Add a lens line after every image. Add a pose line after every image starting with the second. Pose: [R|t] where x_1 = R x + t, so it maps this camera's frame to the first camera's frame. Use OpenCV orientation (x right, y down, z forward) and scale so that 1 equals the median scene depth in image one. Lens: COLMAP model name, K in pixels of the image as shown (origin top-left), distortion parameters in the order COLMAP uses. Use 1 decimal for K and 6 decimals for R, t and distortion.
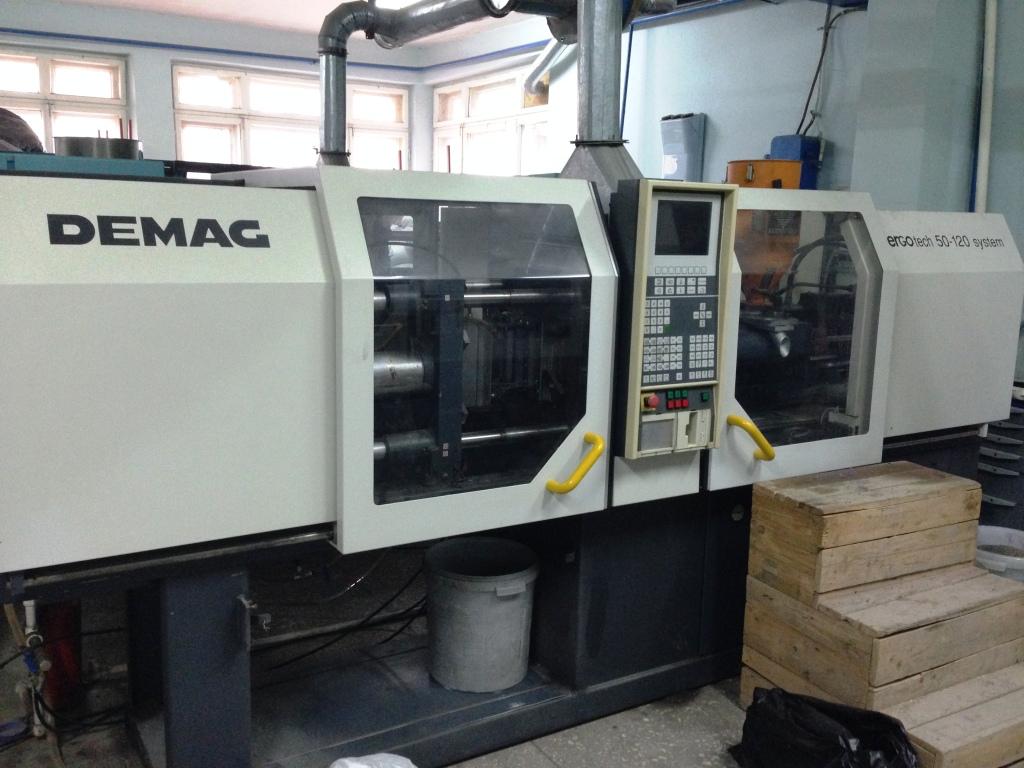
lens RADIAL K [[953.8, 0, 512.0], [0, 953.8, 384.0], [0, 0, 1]] dist [0.018993, -0.007707]
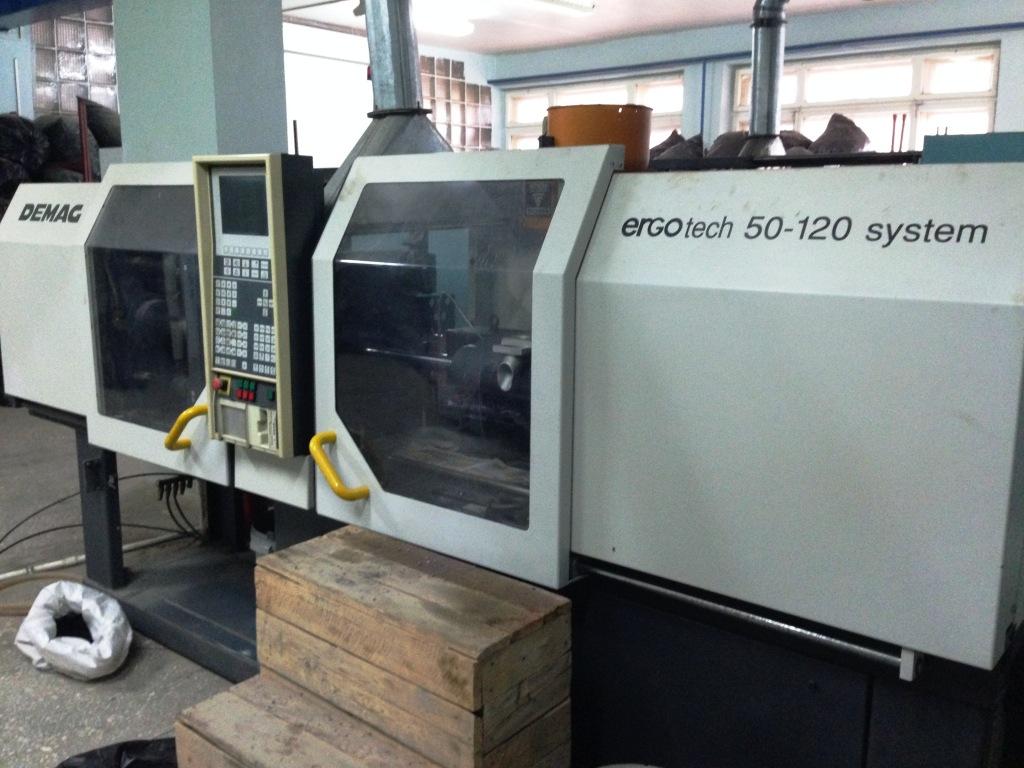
lens RADIAL K [[953.8, 0, 512.0], [0, 953.8, 384.0], [0, 0, 1]] dist [0.018993, -0.007707]
pose [[0.338422, 0.151487, -0.928721, 1.141843], [-0.160538, 0.981782, 0.101643, -0.127976], [0.927199, 0.114697, 0.356576, 0.920876]]
